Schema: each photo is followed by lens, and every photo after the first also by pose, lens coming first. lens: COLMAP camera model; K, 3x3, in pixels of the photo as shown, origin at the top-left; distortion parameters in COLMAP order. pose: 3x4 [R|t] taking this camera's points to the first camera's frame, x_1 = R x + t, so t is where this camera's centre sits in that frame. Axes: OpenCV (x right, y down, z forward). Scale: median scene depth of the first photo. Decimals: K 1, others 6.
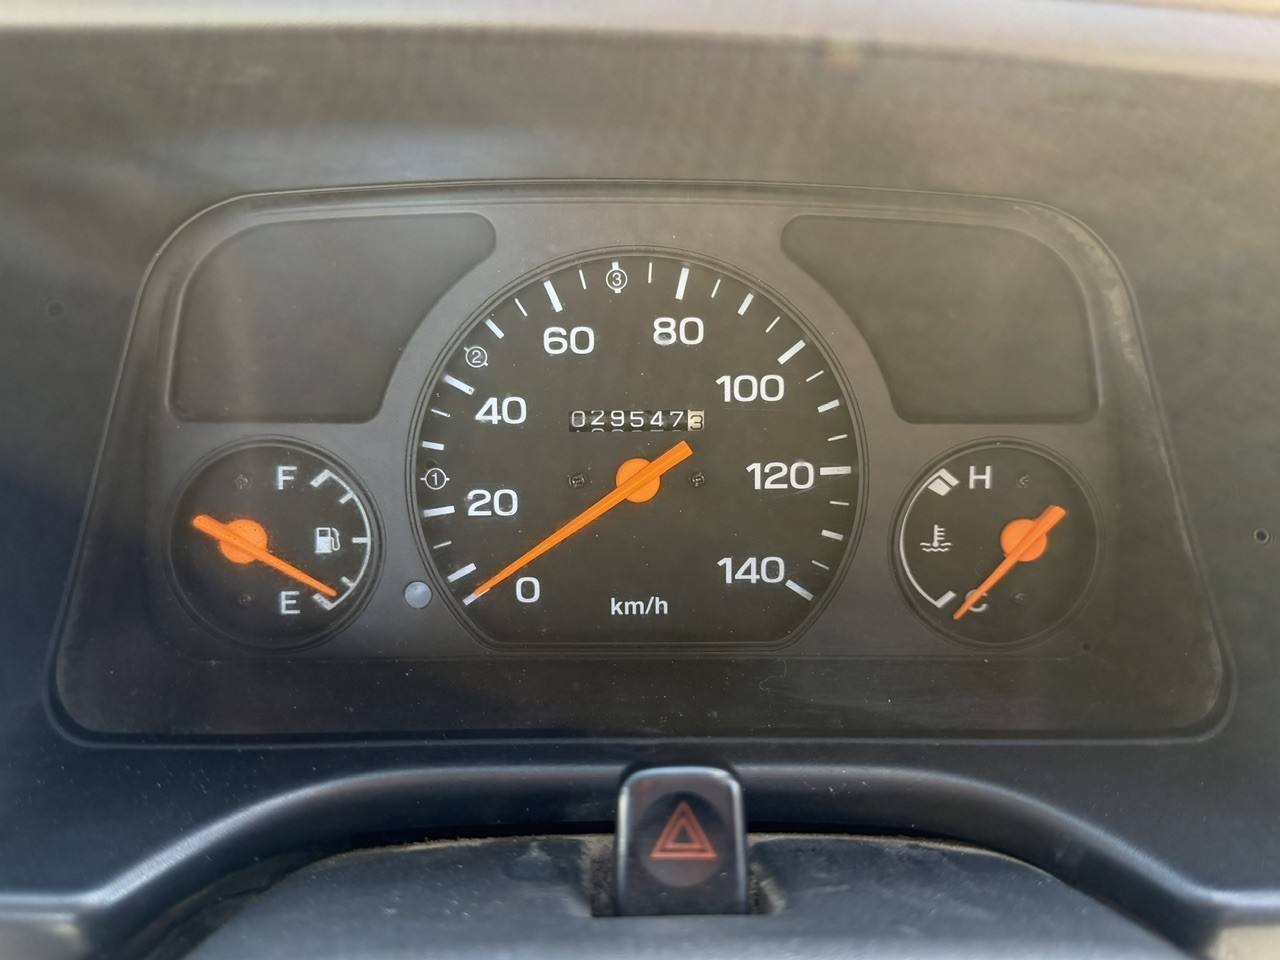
lens RADIAL K [[907.6, 0, 666.5], [0, 907.6, 494.4], [0, 0, 1]] dist [0.026786, -0.039897]
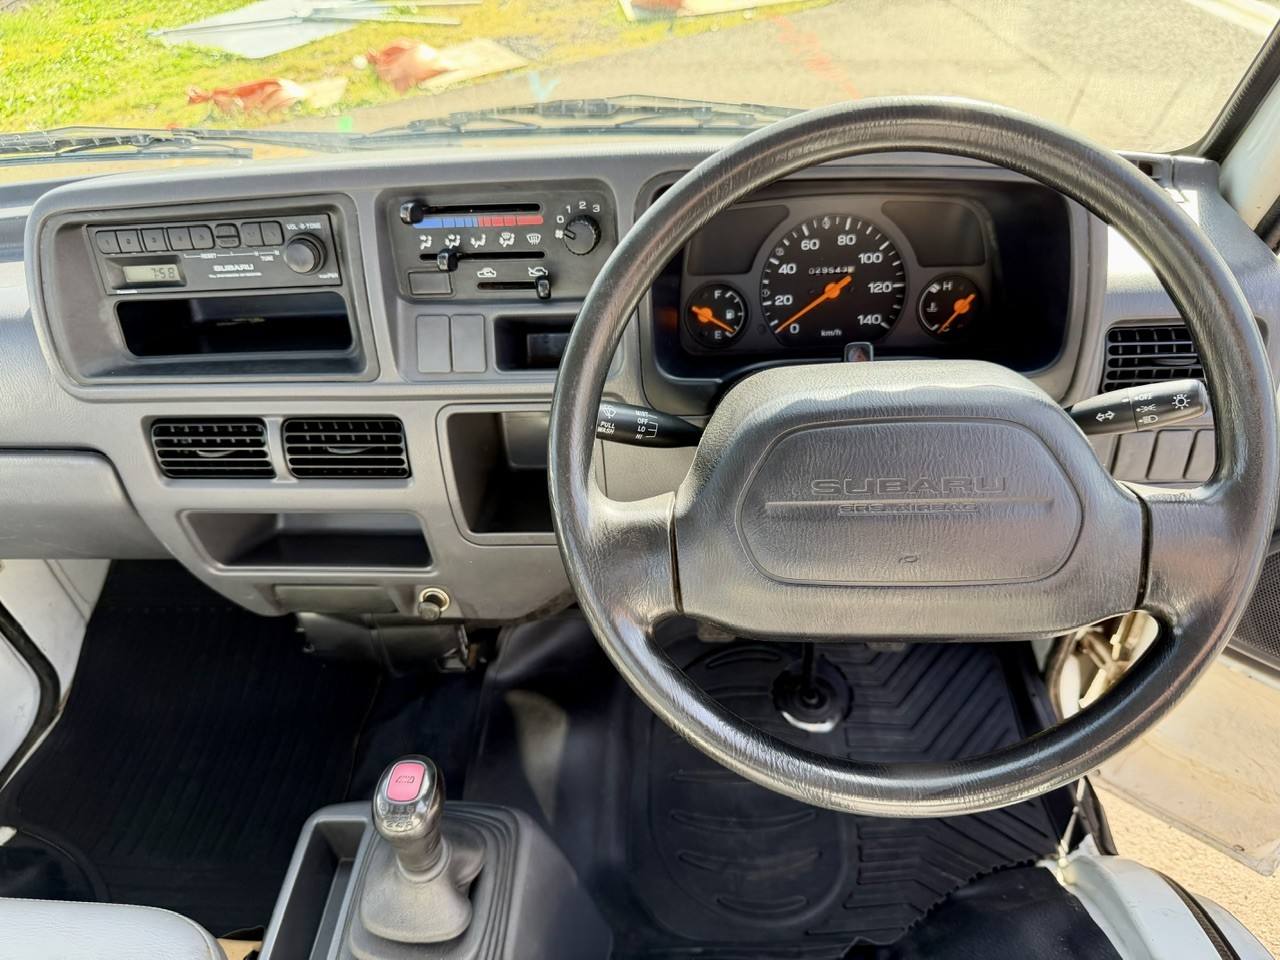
lens RADIAL K [[907.6, 0, 635.3], [0, 907.6, 501.1], [0, 0, 1]] dist [0.026786, -0.039897]
pose [[0.993635, -0.007426, -0.112402, -0.353197], [0.025373, 0.986939, 0.159086, 0.181136], [0.109753, -0.160925, 0.980845, -2.209985]]
